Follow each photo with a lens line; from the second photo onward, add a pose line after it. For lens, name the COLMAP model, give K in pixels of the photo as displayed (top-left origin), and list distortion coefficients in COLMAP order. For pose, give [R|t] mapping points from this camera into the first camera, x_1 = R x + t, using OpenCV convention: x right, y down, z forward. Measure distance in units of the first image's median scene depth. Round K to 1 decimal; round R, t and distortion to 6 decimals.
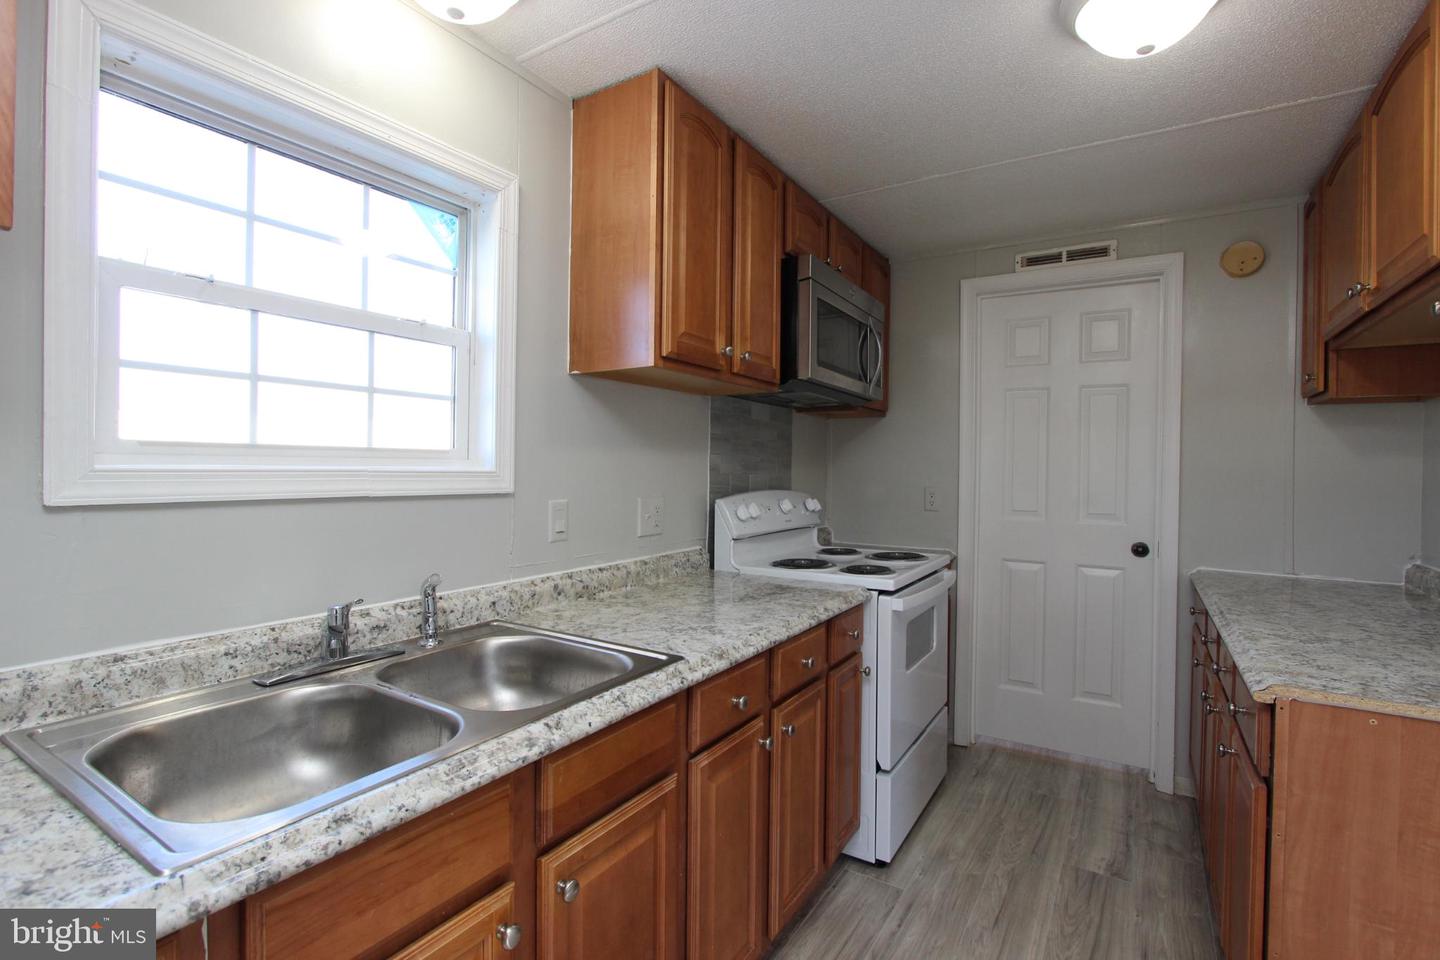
lens RADIAL K [[669.6, 0, 719.1], [0, 669.6, 469.3], [0, 0, 1]] dist [-0.019666, 0.003626]
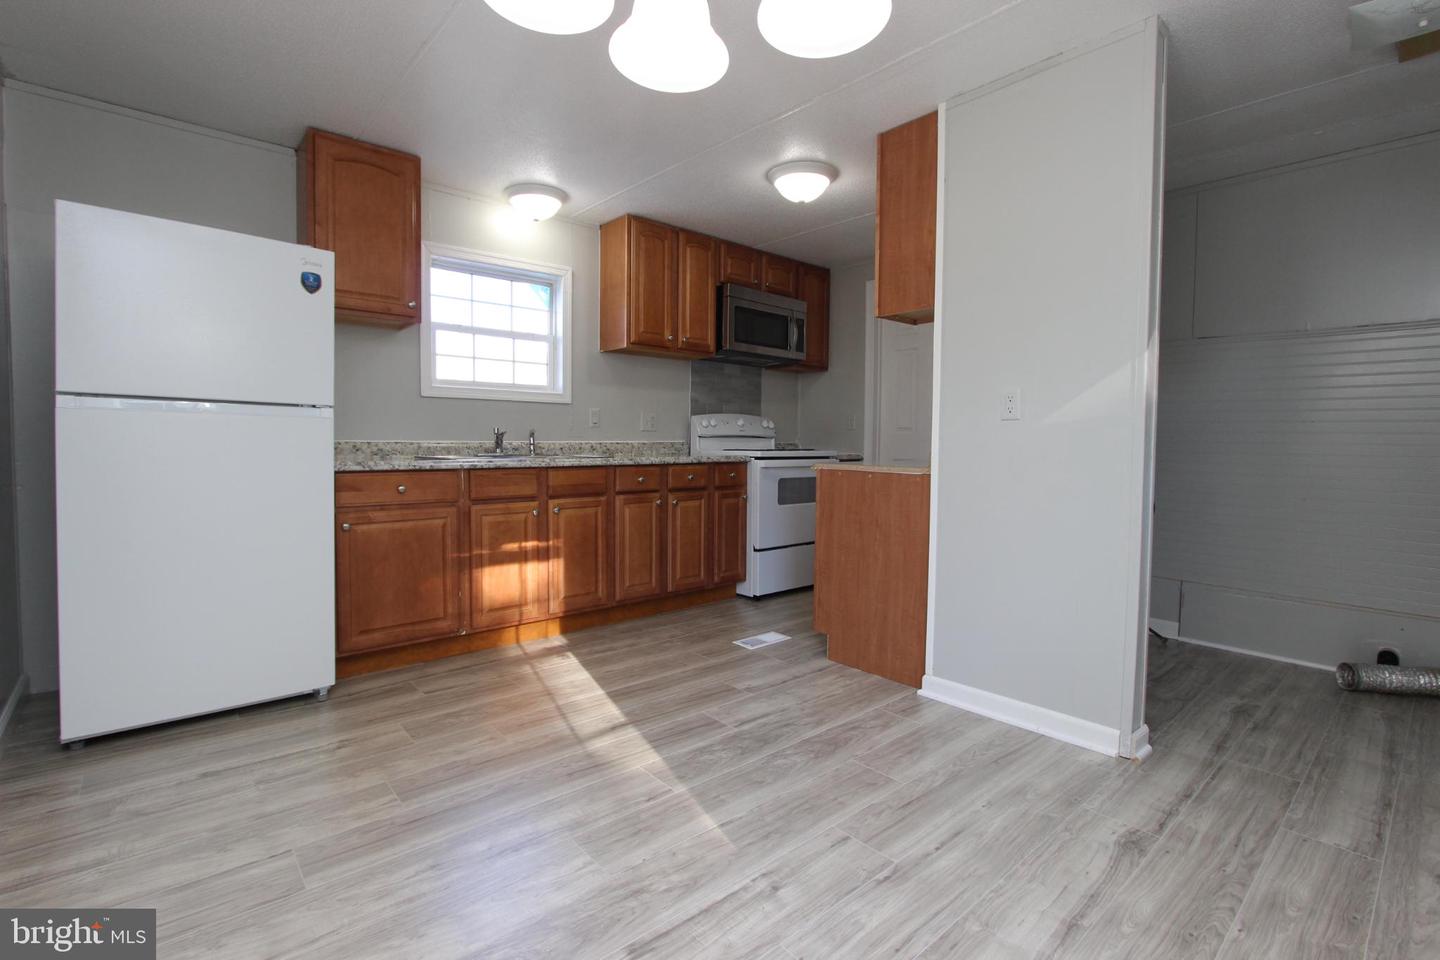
lens RADIAL K [[669.6, 0, 712.0], [0, 669.6, 474.2], [0, 0, 1]] dist [-0.019666, 0.003626]
pose [[0.957469, 0.012777, -0.288253, 0.746567], [0.000180, 0.998992, 0.044878, 0.156023], [0.288536, -0.043021, 0.956502, -0.988383]]
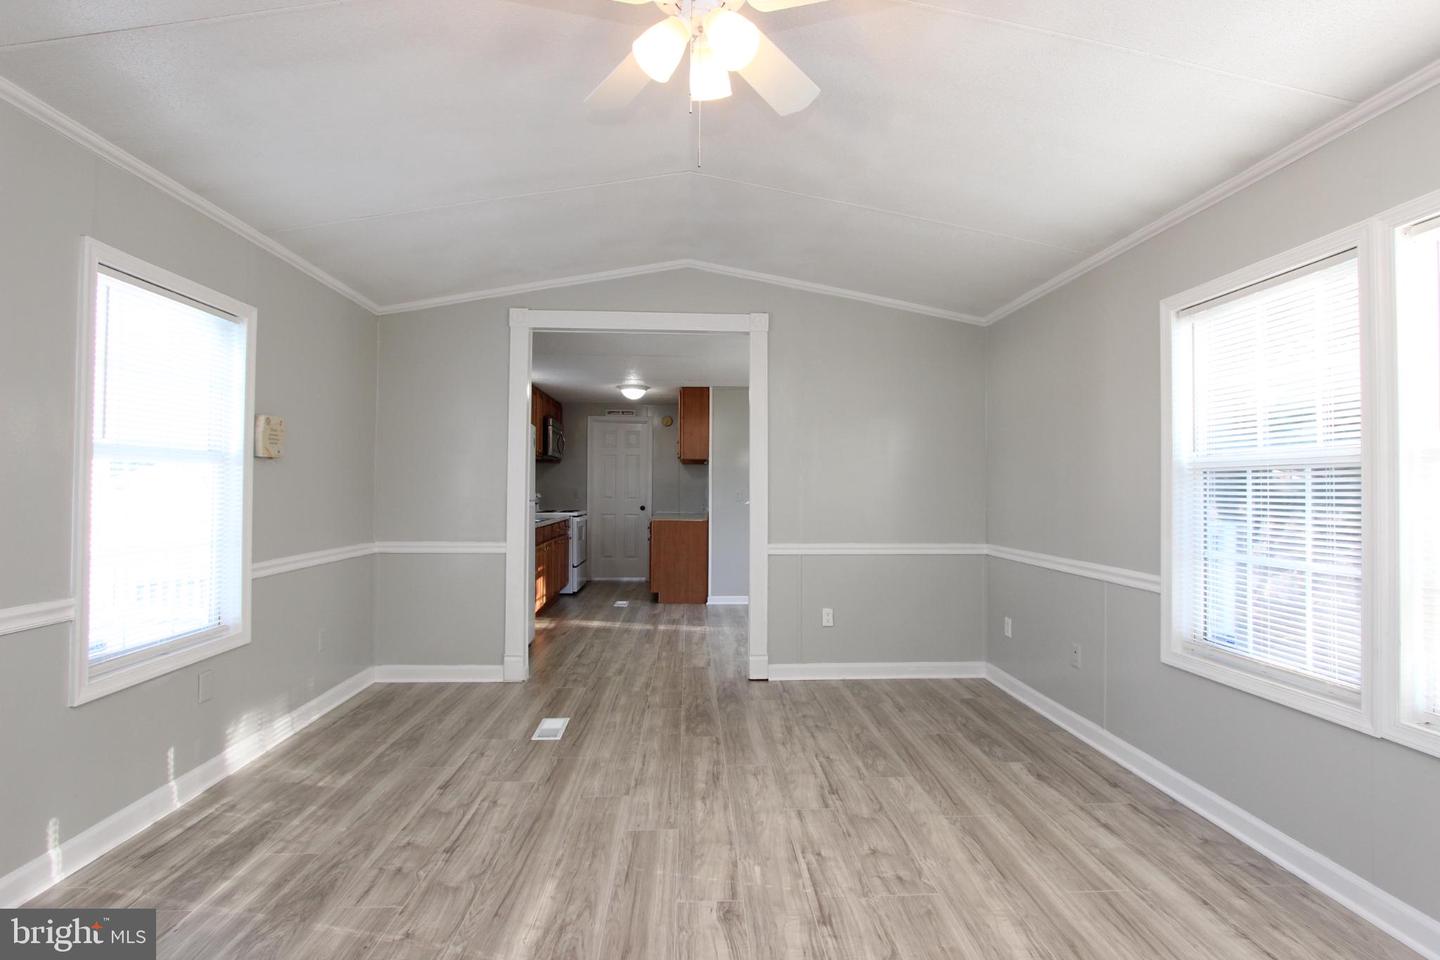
lens RADIAL K [[669.6, 0, 716.8], [0, 669.6, 492.1], [0, 0, 1]] dist [-0.019666, 0.003626]
pose [[0.825818, -0.010925, 0.563831, -1.252025], [0.003872, 0.999899, 0.013704, 0.006624], [-0.563923, -0.009134, 0.825777, -2.615355]]
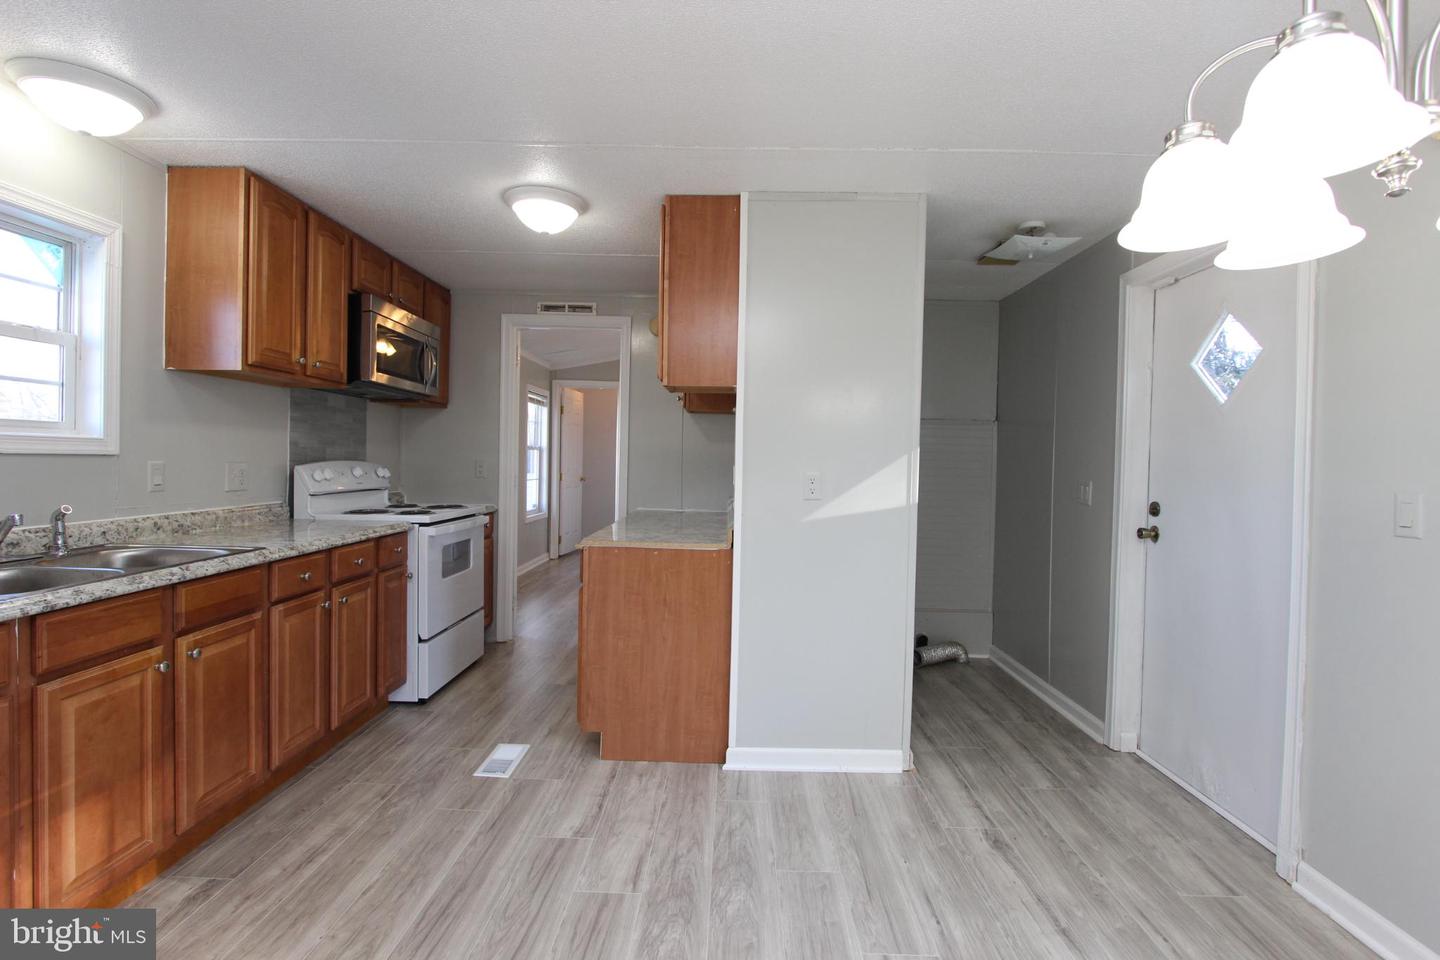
lens RADIAL K [[669.6, 0, 727.1], [0, 669.6, 472.4], [0, 0, 1]] dist [-0.019666, 0.003626]
pose [[0.851083, -0.002942, 0.525023, 0.041299], [-0.010462, 0.999691, 0.022561, 0.024604], [-0.524927, -0.024694, 0.850789, -0.728430]]
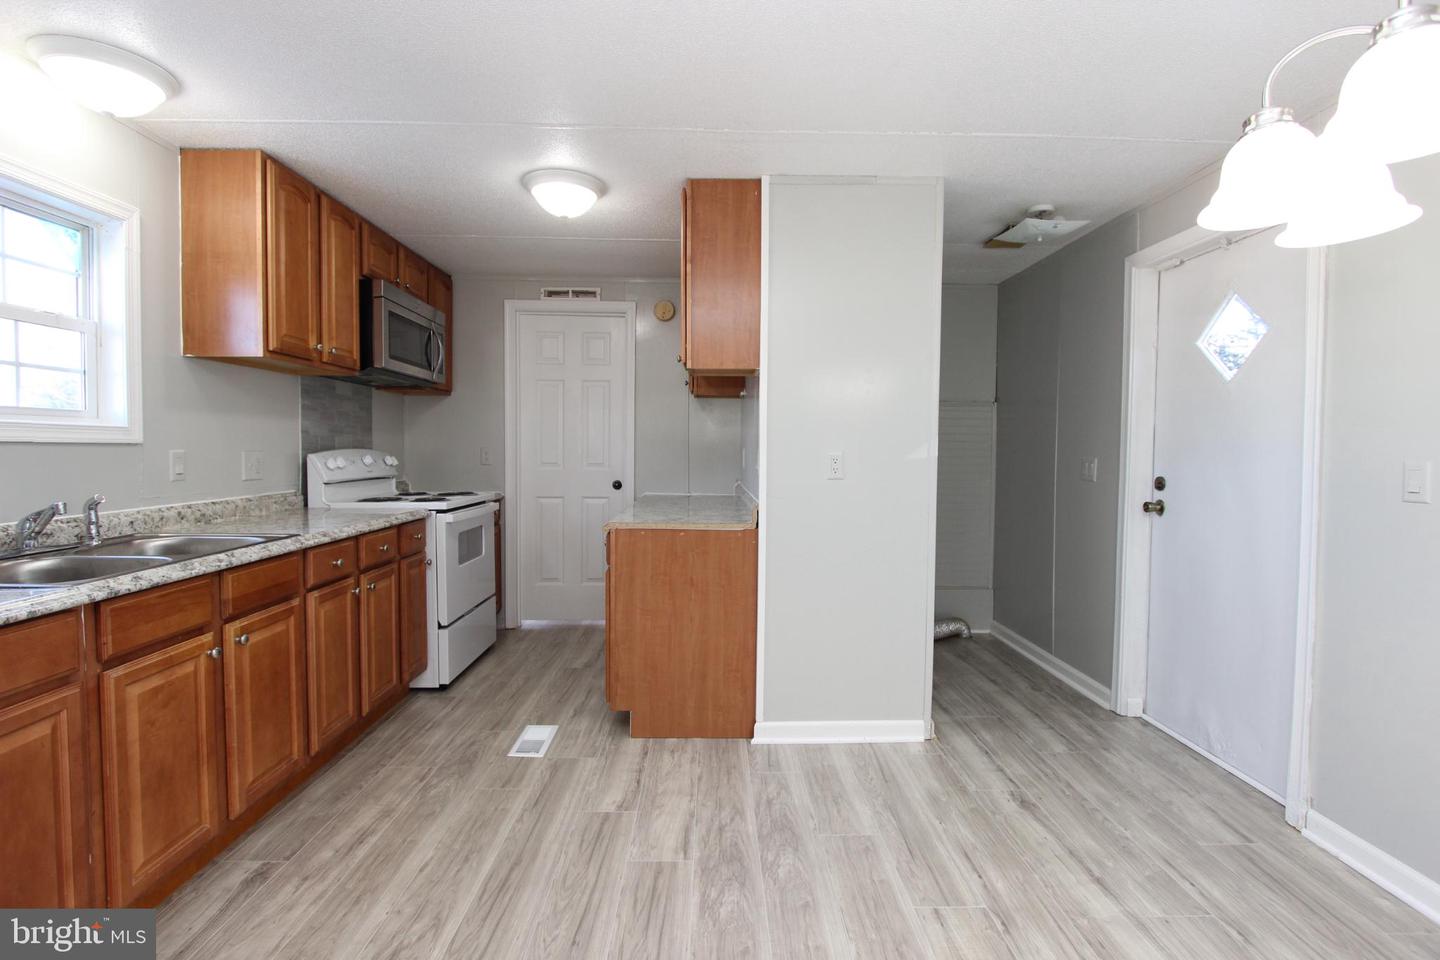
lens RADIAL K [[669.6, 0, 726.8], [0, 669.6, 473.6], [0, 0, 1]] dist [-0.019666, 0.003626]
pose [[0.831666, -0.026286, 0.554654, -0.057529], [0.003088, 0.999082, 0.042719, 0.037804], [-0.555268, -0.033816, 0.830984, -0.692712]]
